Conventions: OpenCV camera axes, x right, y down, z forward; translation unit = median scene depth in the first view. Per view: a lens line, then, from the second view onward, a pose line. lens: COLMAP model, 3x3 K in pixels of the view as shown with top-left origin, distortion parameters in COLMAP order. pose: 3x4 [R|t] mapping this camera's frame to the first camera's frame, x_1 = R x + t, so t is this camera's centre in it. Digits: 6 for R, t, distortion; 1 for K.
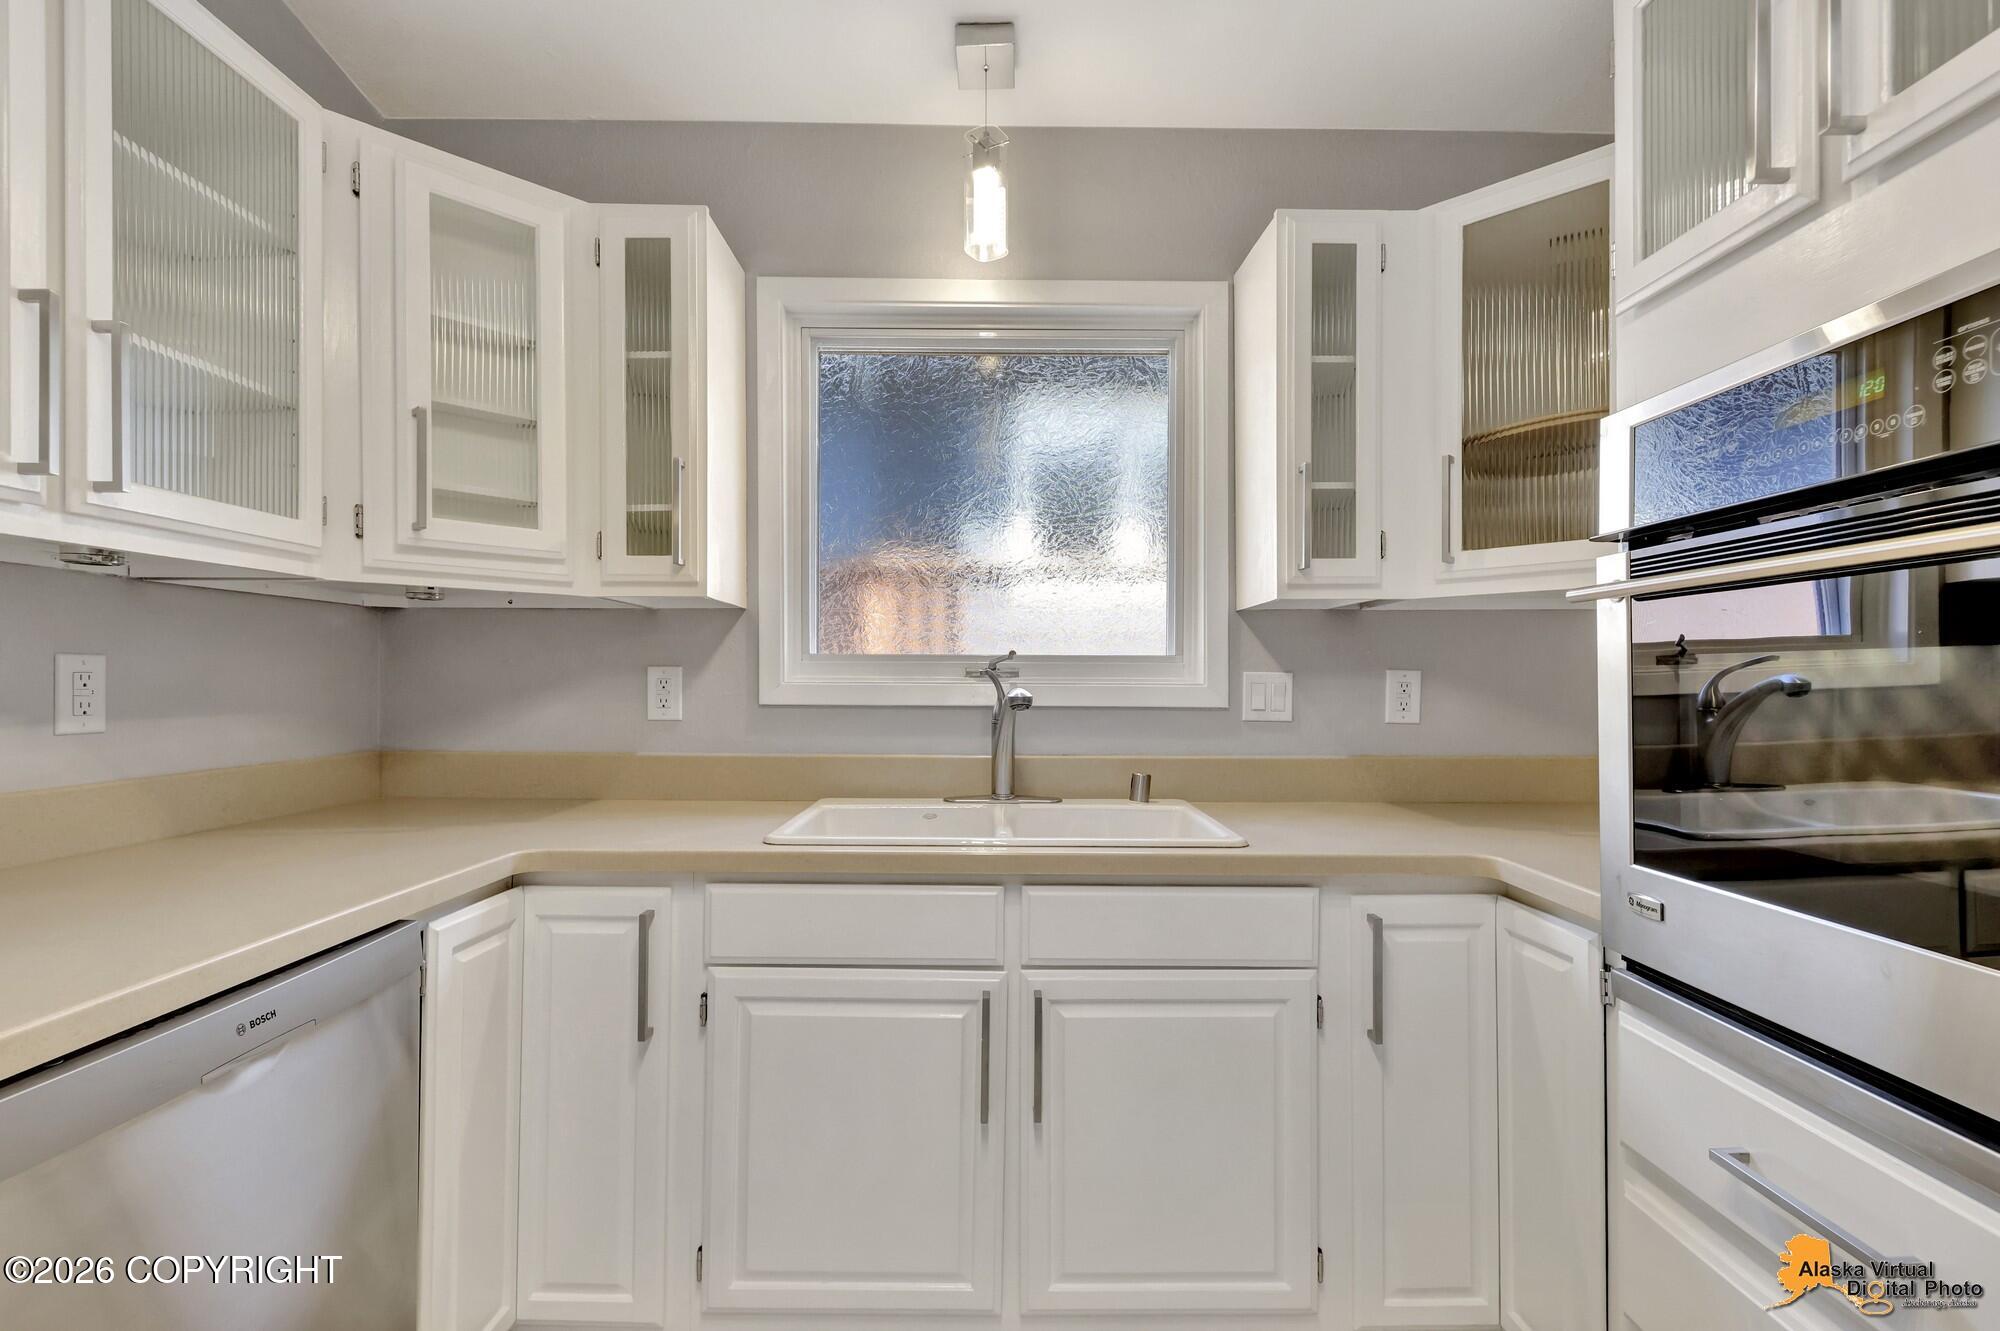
lens RADIAL K [[936.2, 0, 1001.5], [0, 936.2, 685.4], [0, 0, 1]] dist [0.011083, -0.005195]
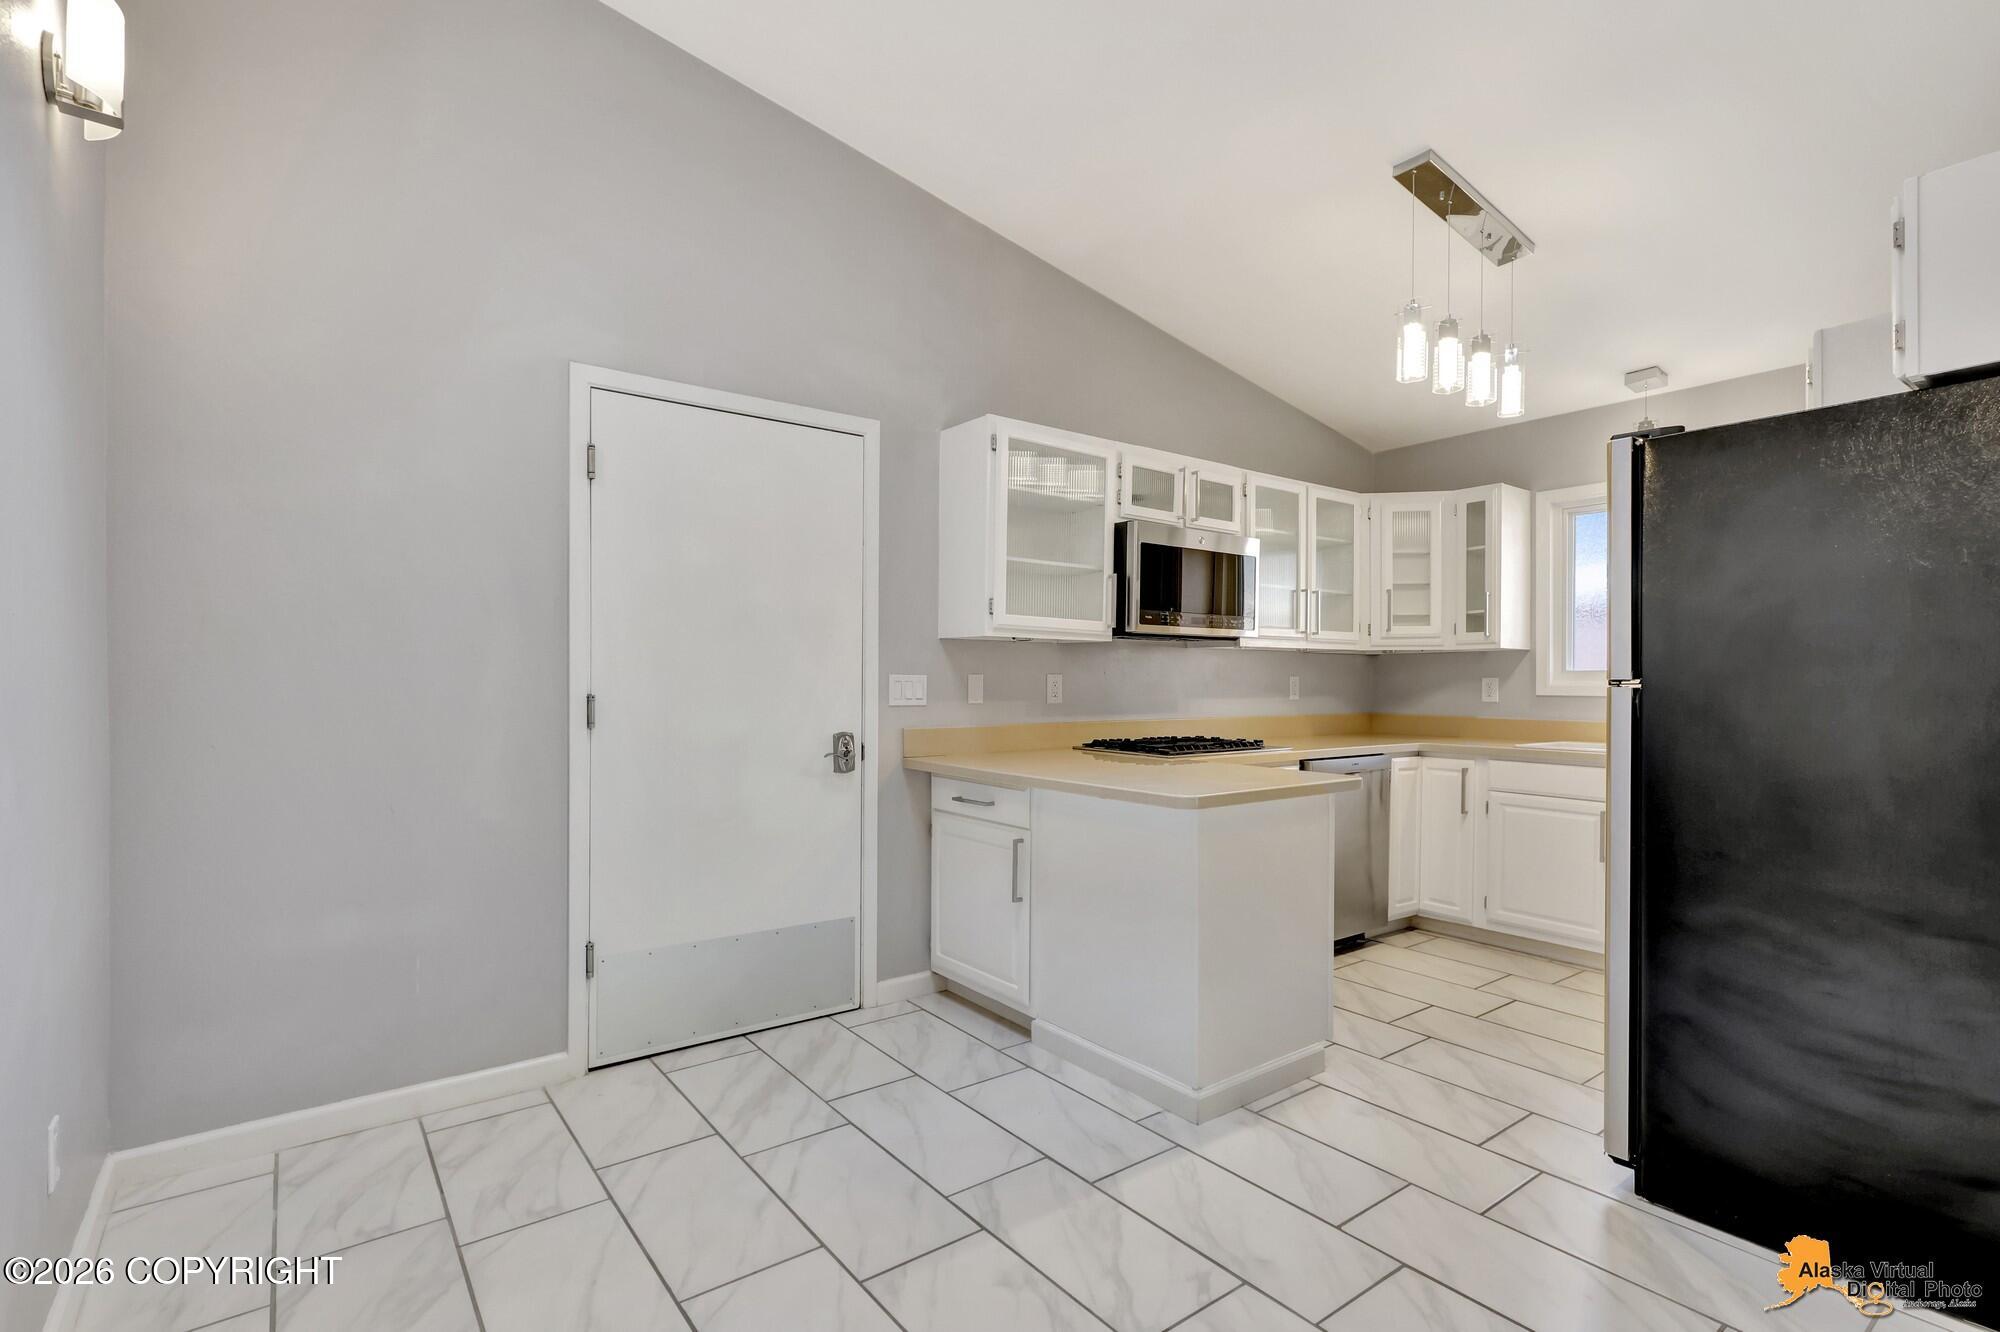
lens RADIAL K [[936.2, 0, 1000.7], [0, 936.2, 693.8], [0, 0, 1]] dist [0.011083, -0.005195]
pose [[0.597388, 0.006251, -0.801928, 0.837522], [-0.003179, 0.999980, 0.005426, 0.011583], [0.801946, -0.000692, 0.597396, -1.432607]]
